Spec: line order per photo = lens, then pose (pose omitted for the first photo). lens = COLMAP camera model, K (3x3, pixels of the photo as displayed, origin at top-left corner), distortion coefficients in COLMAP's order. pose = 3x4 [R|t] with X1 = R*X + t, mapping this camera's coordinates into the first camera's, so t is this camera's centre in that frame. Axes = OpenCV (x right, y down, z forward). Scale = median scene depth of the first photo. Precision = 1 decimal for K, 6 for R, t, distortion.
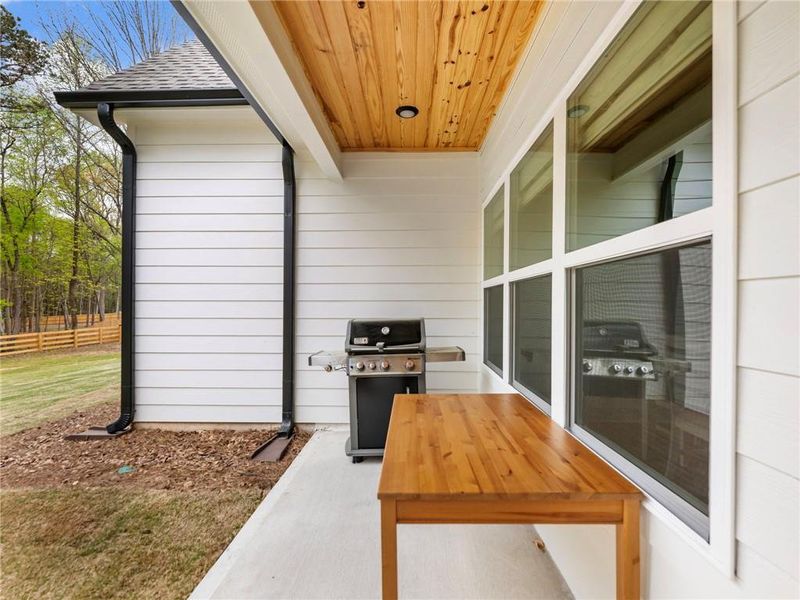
lens RADIAL K [[369.8, 0, 400.8], [0, 369.8, 305.0], [0, 0, 1]] dist [0.002018, 0.000262]
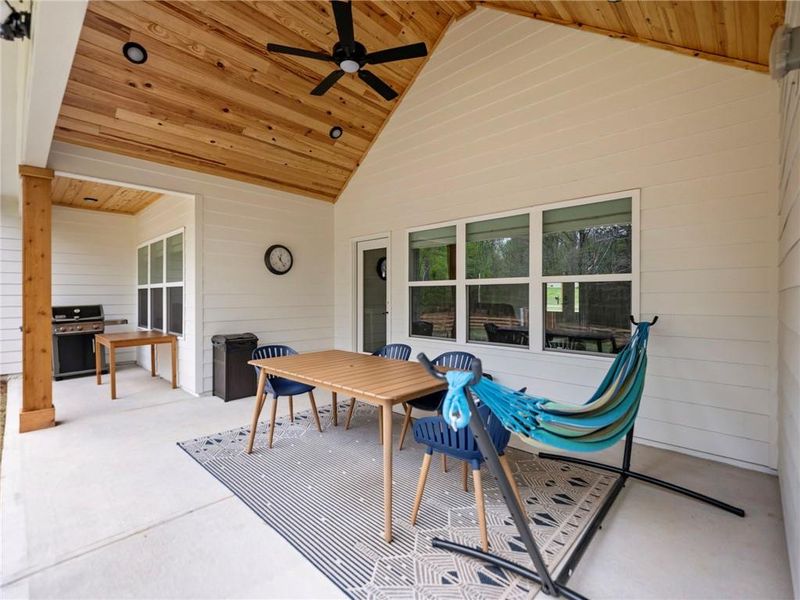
lens RADIAL K [[369.8, 0, 399.9], [0, 369.8, 299.8], [0, 0, 1]] dist [0.002018, 0.000262]
pose [[0.673578, -0.016420, 0.738934, -0.340623], [0.005158, 0.999833, 0.017516, -0.014039], [-0.739099, -0.007987, 0.673550, -1.571504]]
